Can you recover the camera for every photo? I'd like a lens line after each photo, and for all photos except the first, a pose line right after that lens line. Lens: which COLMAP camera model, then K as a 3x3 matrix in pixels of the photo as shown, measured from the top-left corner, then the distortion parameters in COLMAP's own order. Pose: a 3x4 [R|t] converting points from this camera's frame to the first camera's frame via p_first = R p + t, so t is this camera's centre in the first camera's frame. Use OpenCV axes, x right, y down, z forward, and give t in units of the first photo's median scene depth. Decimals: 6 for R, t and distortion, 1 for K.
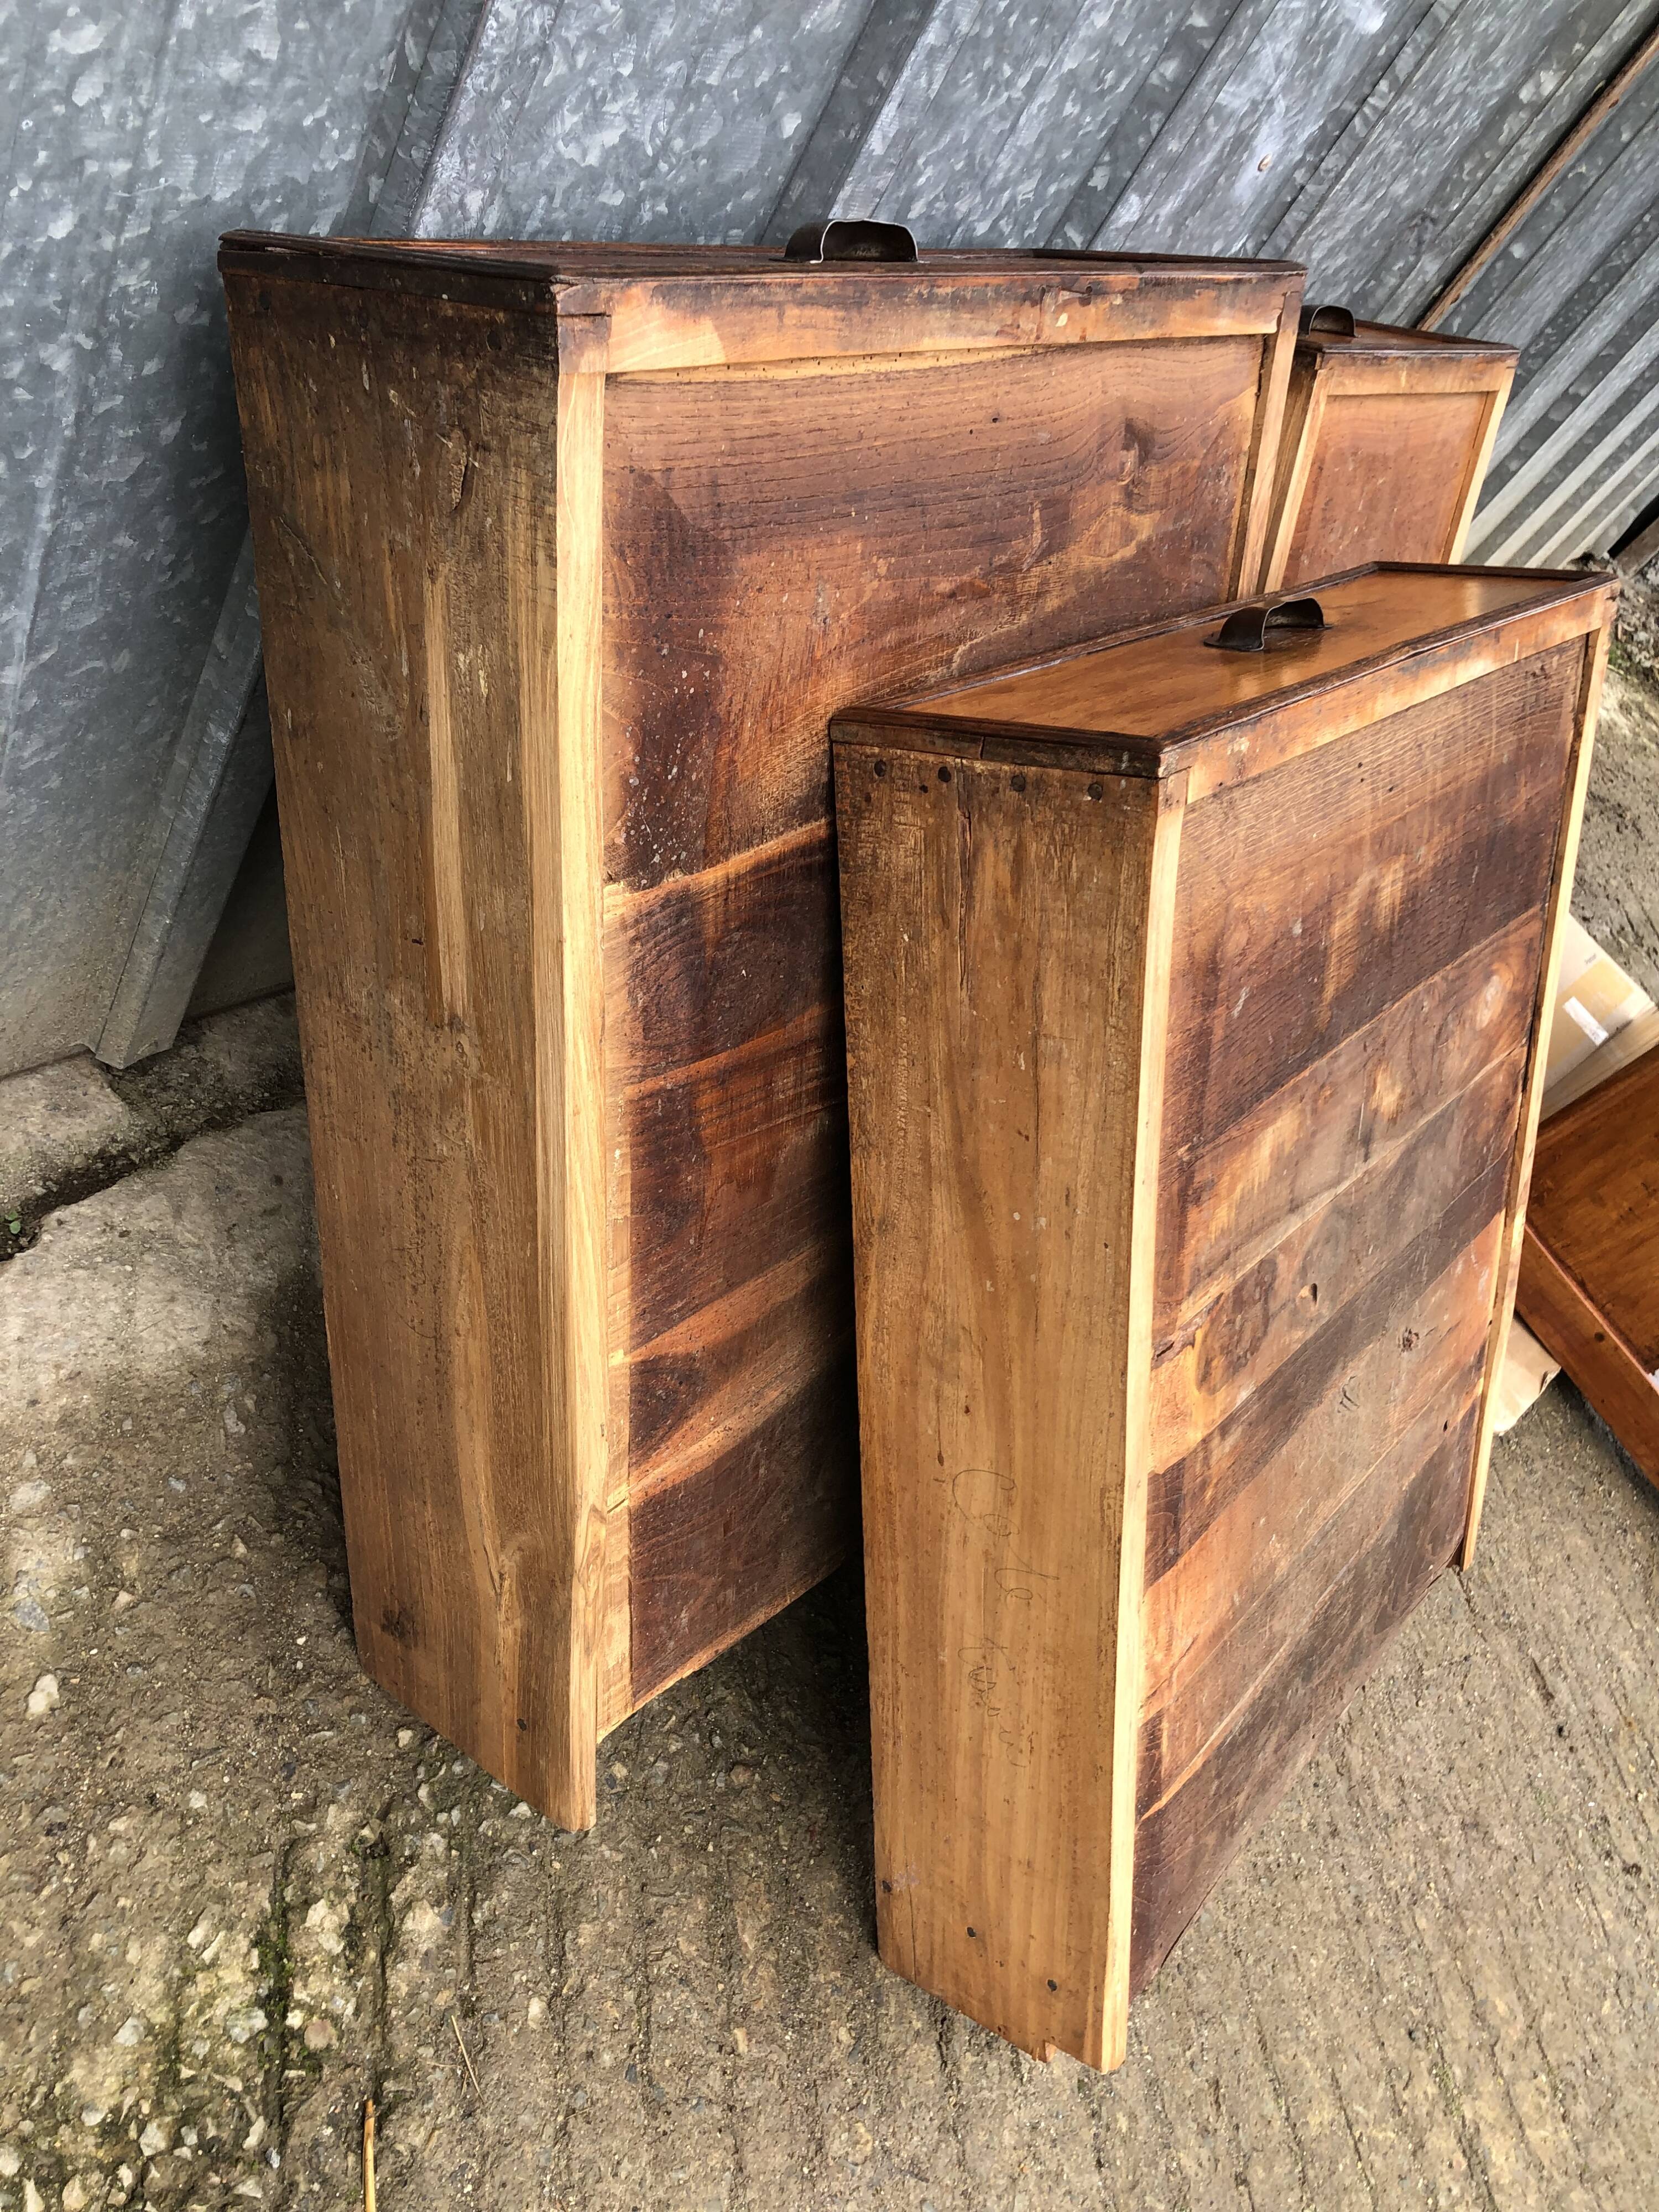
lens RADIAL K [[1829.8, 0, 897.1], [0, 1829.8, 1139.4], [0, 0, 1]] dist [-0.007895, 0.053870]
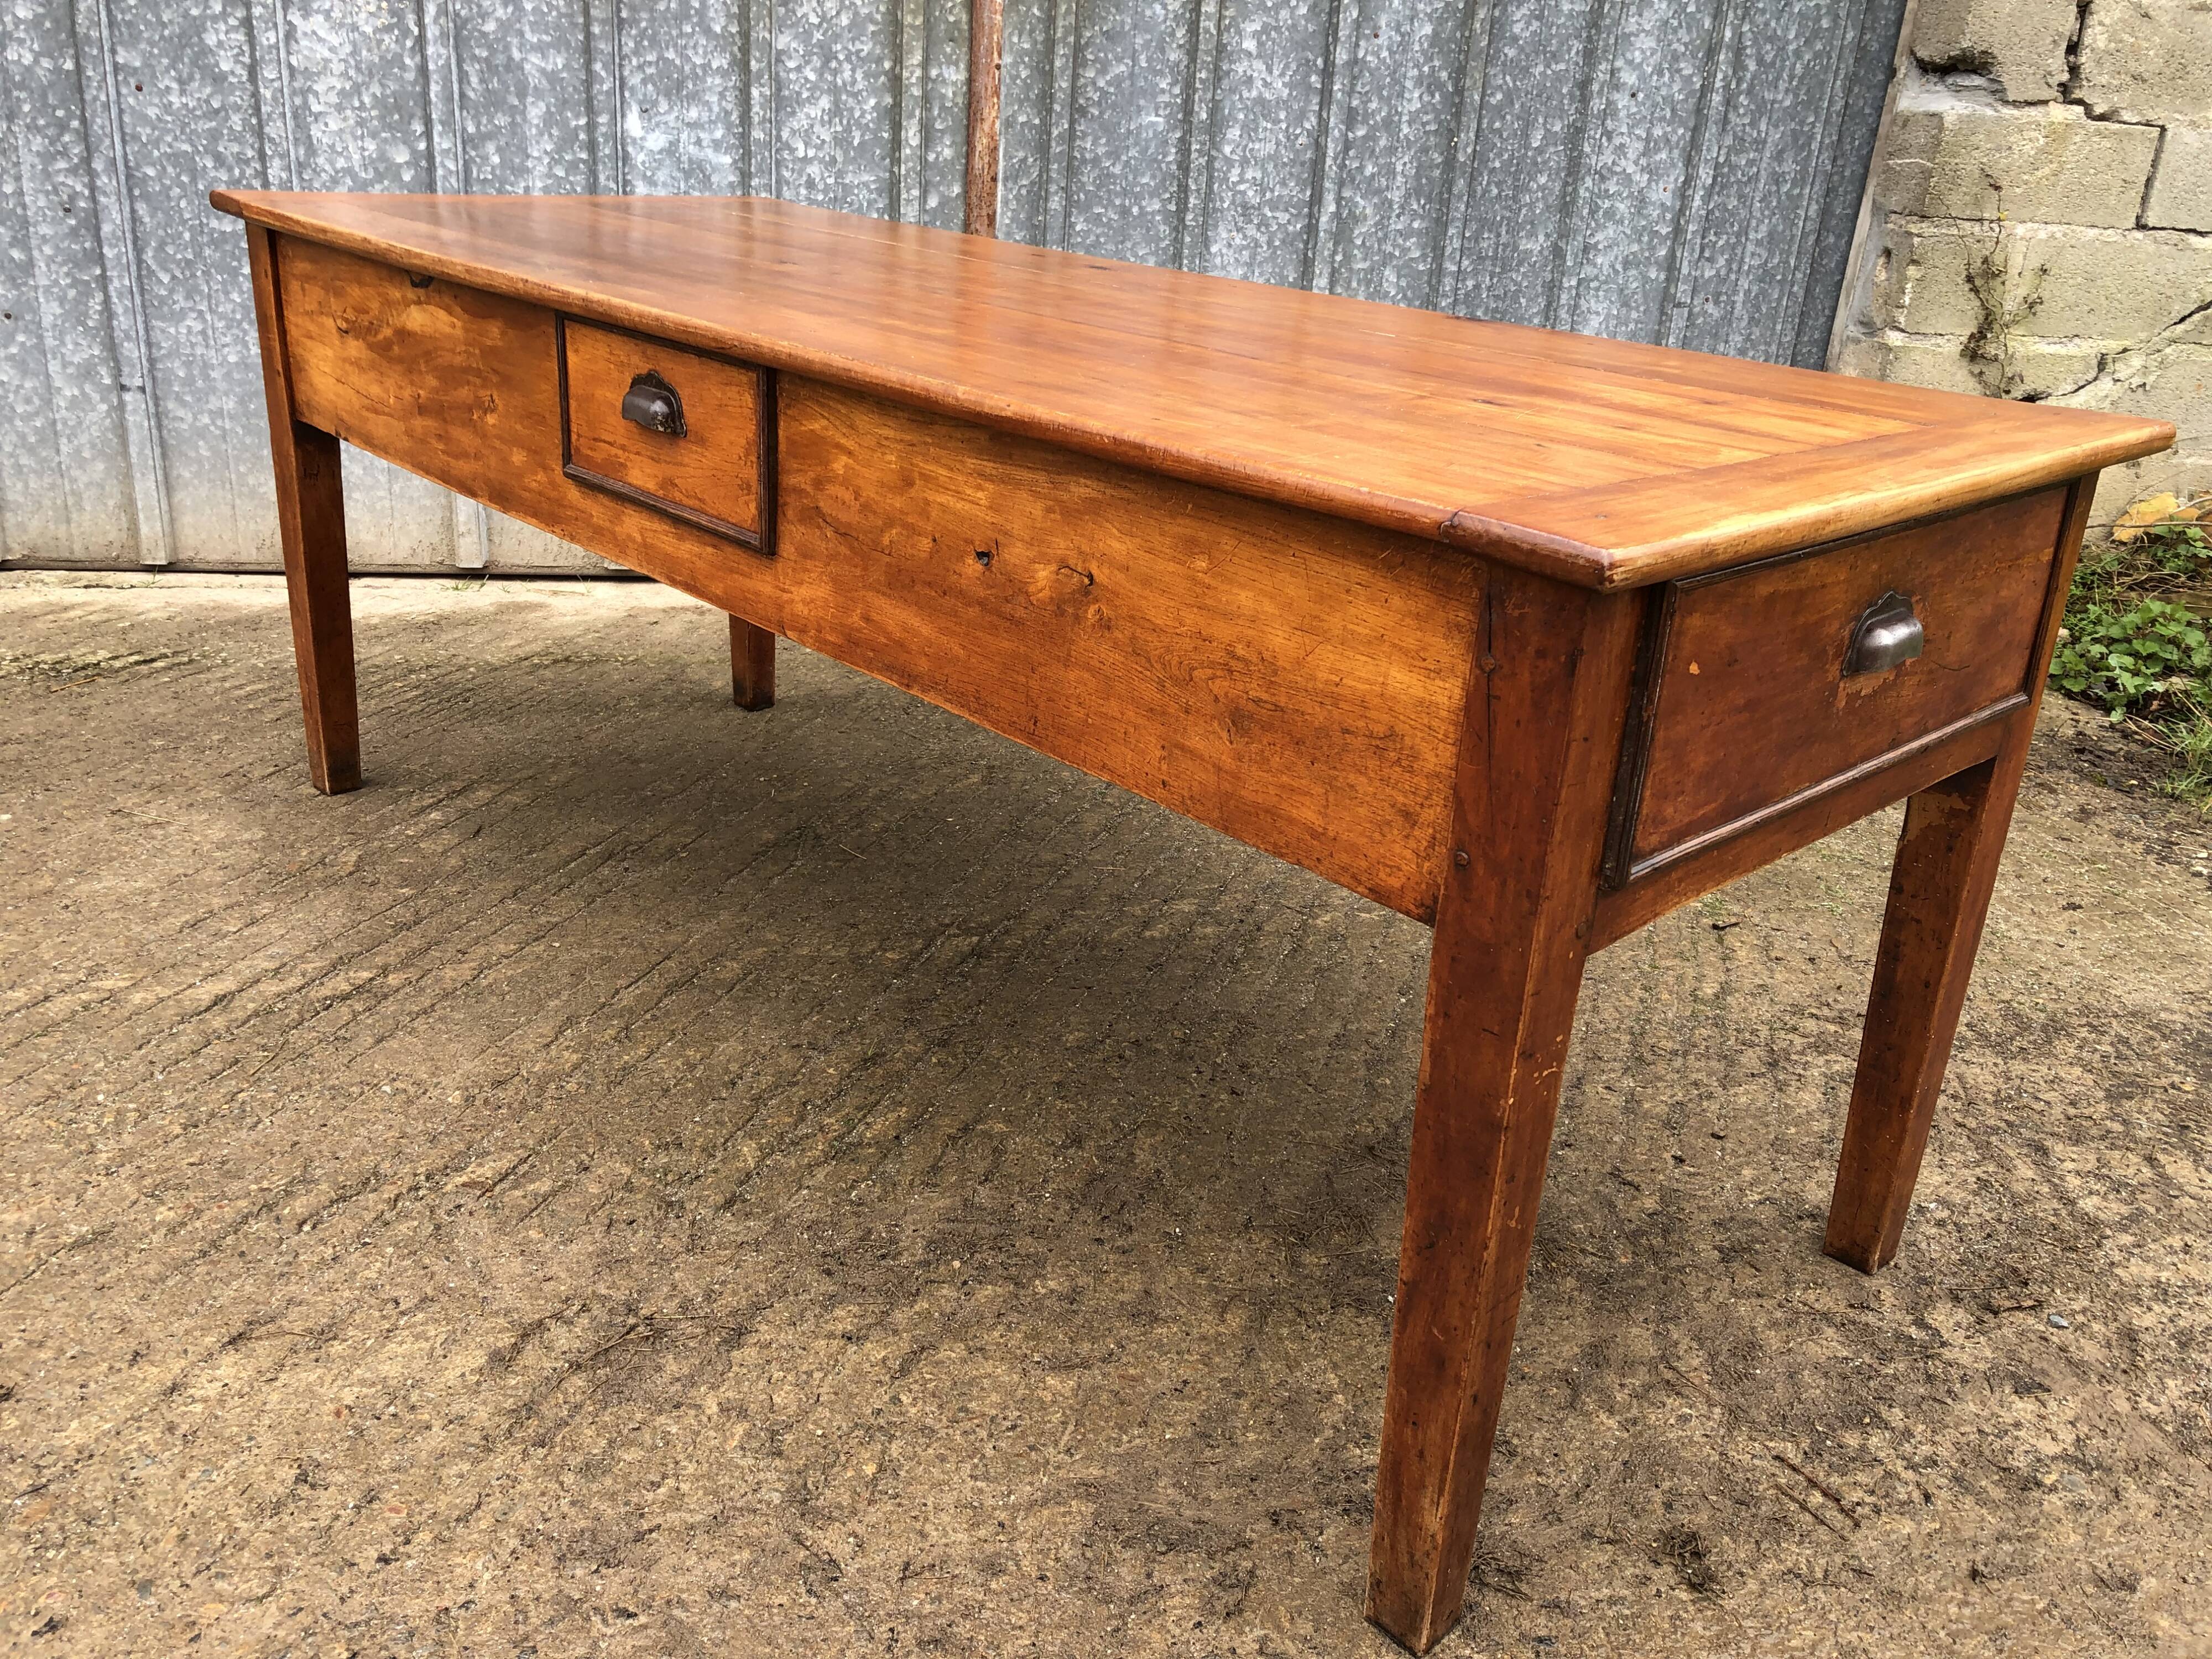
lens RADIAL K [[1829.8, 0, 1095.6], [0, 1829.8, 810.1], [0, 0, 1]] dist [-0.007895, 0.053870]
pose [[0.759718, -0.257540, -0.597077, 2.702218], [-0.181186, 0.798017, -0.574752, 2.139977], [0.624500, 0.544831, 0.559606, 0.459184]]
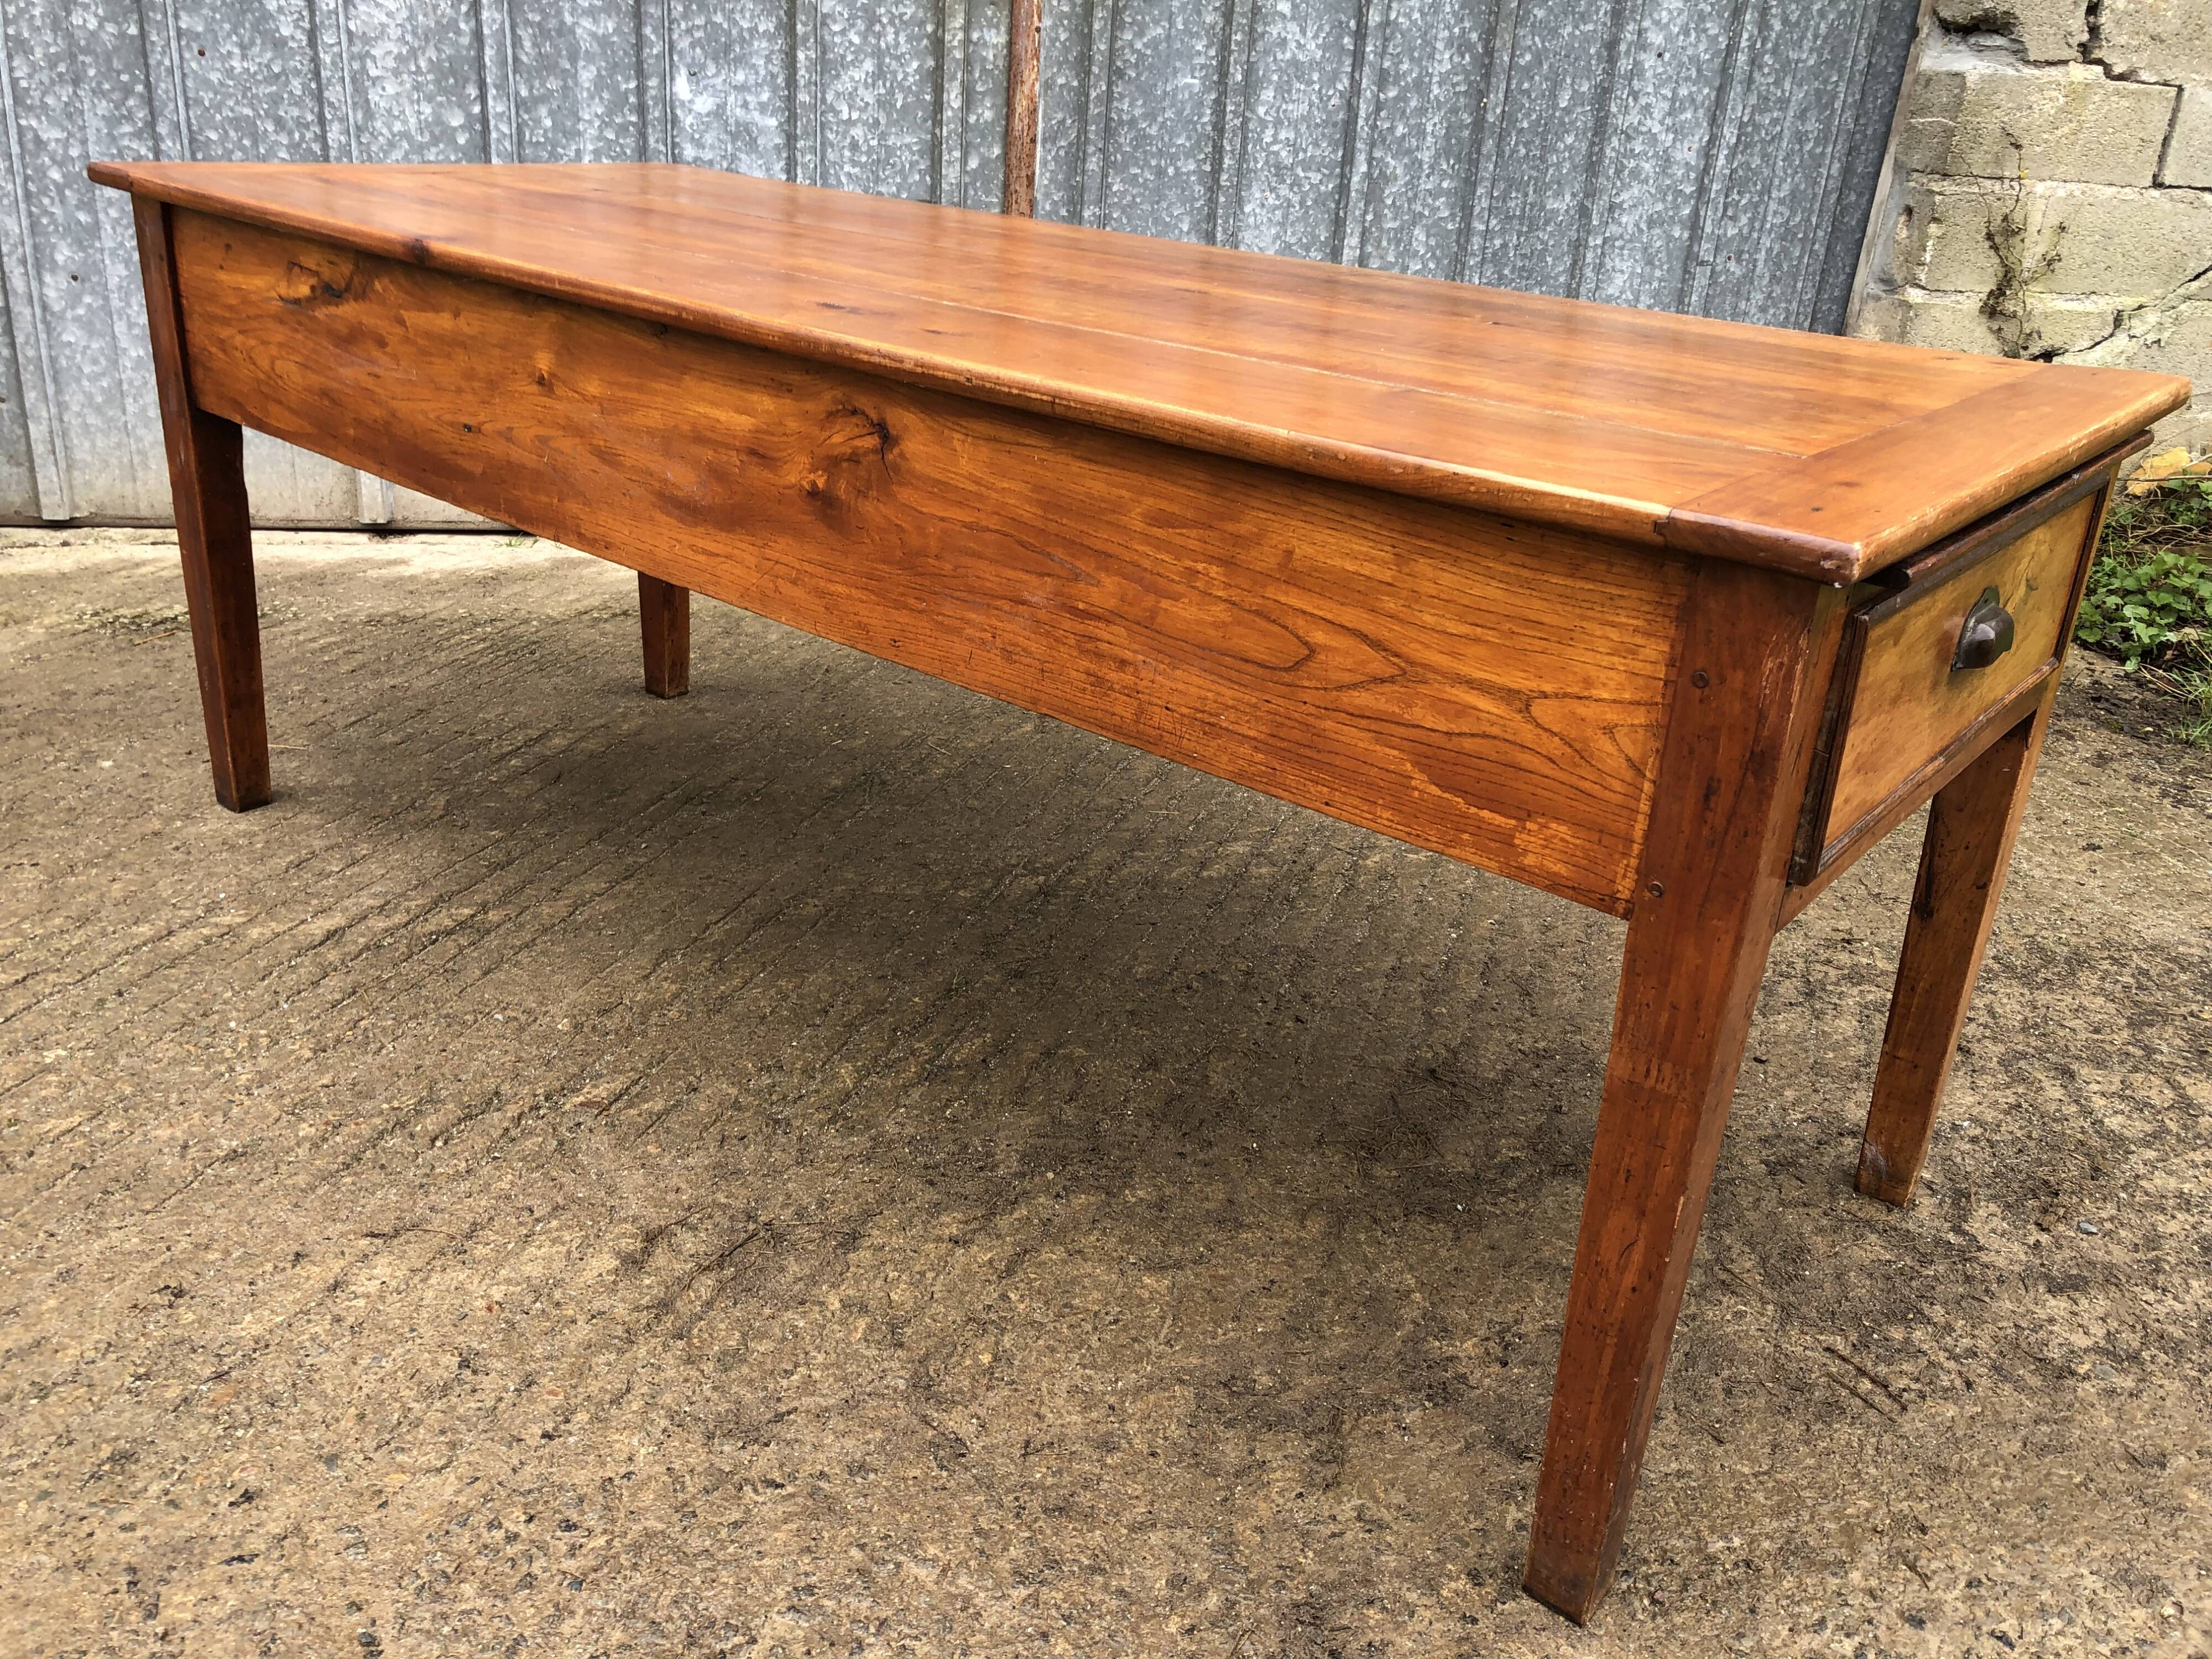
lens RADIAL K [[1826.5, 0, 1088.9], [0, 1826.5, 813.6], [0, 0, 1]] dist [-0.016864, 0.076592]
pose [[0.758576, -0.244302, -0.604053, 2.685960], [-0.180528, 0.811959, -0.555097, 2.225898], [0.626077, 0.530131, 0.571829, 0.362391]]
